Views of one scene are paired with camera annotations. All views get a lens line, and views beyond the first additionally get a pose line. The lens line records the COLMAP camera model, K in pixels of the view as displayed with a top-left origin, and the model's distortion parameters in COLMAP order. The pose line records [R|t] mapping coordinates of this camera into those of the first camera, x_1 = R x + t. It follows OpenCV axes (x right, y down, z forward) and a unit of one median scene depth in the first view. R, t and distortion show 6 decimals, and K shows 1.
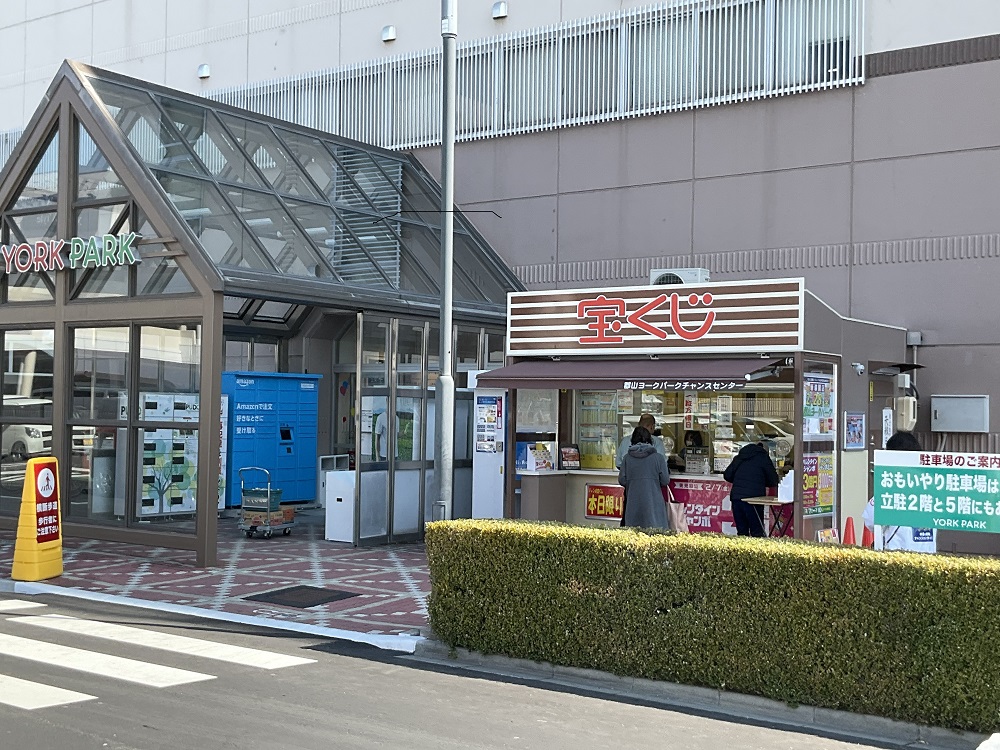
lens RADIAL K [[1298.4, 0, 499.2], [0, 1298.4, 376.0], [0, 0, 1]] dist [0.034120, 0.000000]
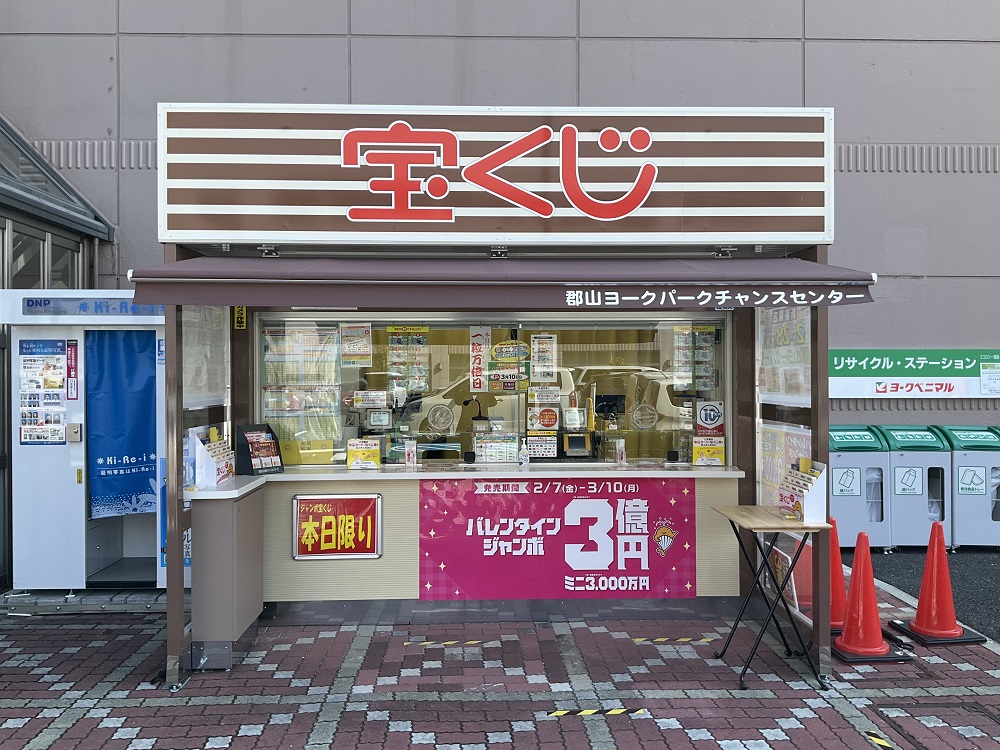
lens RADIAL K [[821.7, 0, 504.4], [0, 821.7, 371.6], [0, 0, 1]] dist [0.048000, -0.036866]
pose [[0.791156, -0.020711, 0.611263, -0.080930], [0.000151, 0.999433, 0.033668, 0.020790], [-0.611614, -0.026544, 0.790711, 0.735885]]
